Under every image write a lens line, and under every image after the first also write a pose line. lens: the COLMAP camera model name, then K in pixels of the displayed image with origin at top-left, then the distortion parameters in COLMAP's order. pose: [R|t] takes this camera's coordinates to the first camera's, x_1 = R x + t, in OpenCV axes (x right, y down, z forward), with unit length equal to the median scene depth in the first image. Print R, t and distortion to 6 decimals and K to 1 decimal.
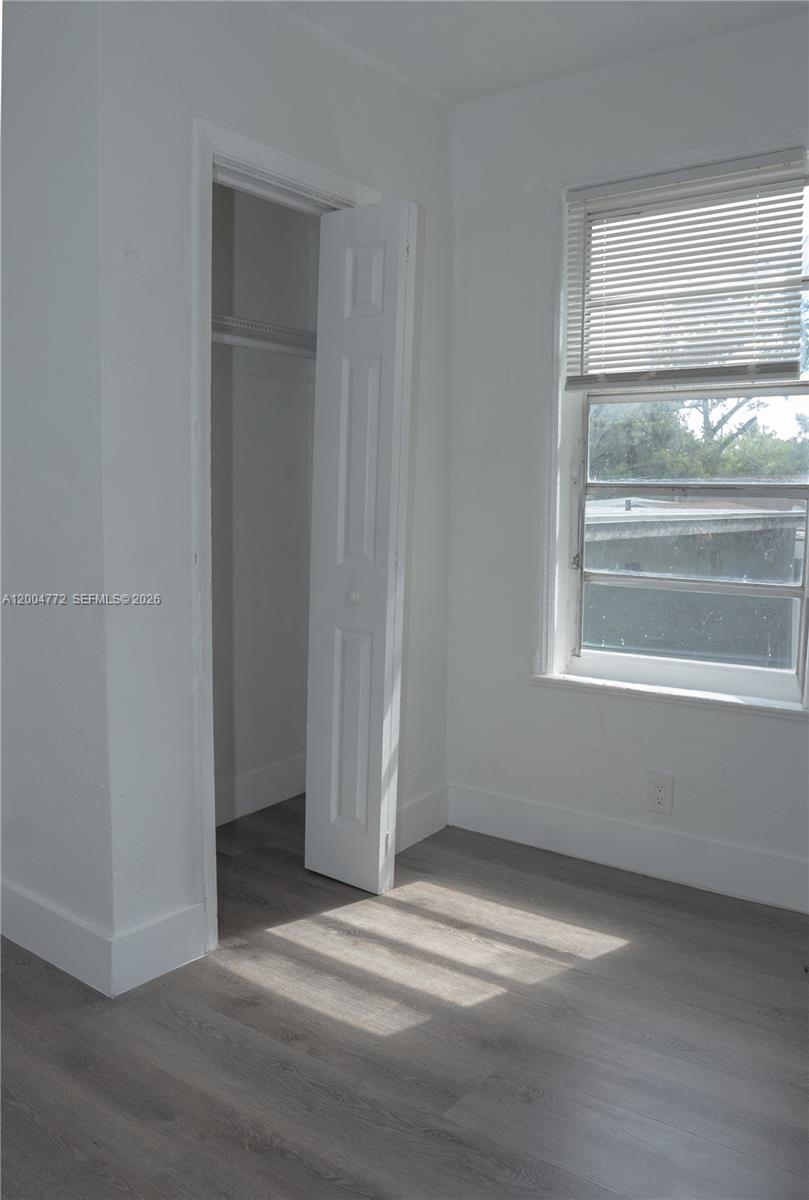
lens RADIAL K [[971.1, 0, 404.6], [0, 971.1, 597.3], [0, 0, 1]] dist [-0.029412, -0.002498]
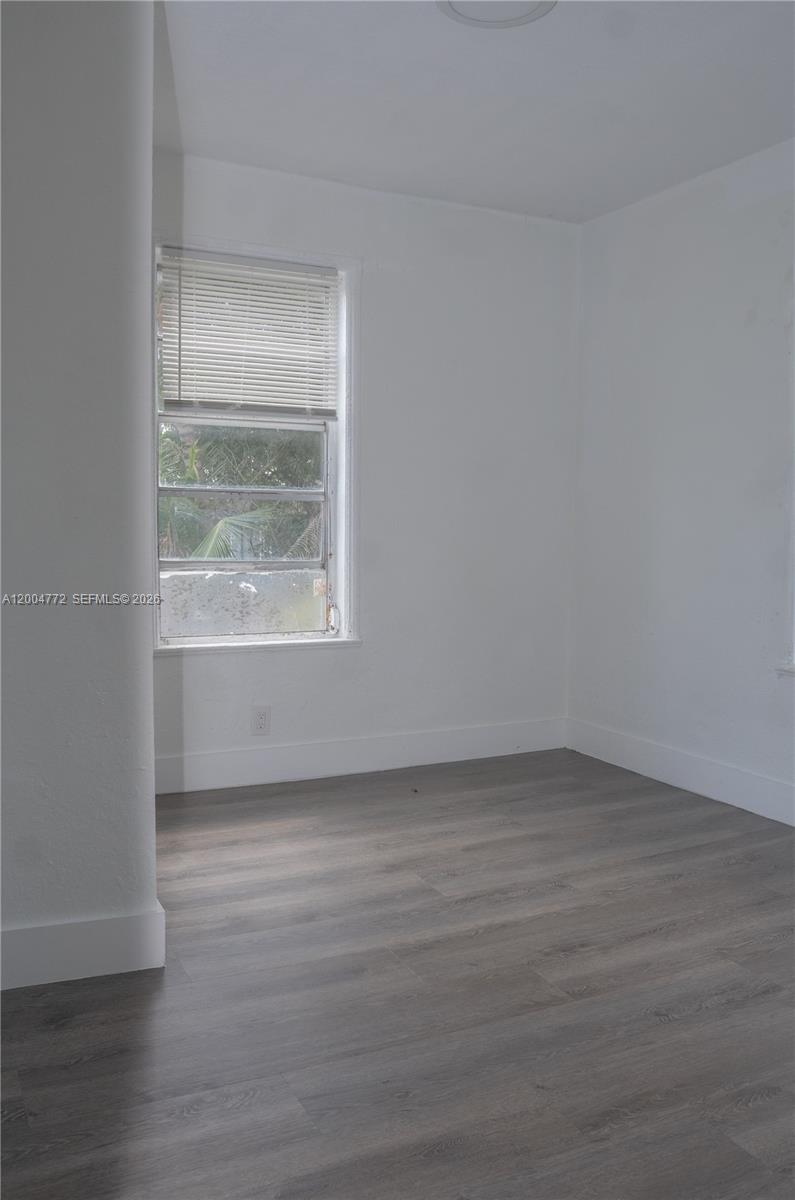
lens RADIAL K [[980.0, 0, 396.3], [0, 980.0, 601.2], [0, 0, 1]] dist [-0.007084, -0.001340]
pose [[0.459869, -0.077064, 0.884636, -0.943616], [0.085770, 0.995424, 0.042129, -0.002721], [-0.883835, 0.056501, 0.464374, 0.222534]]
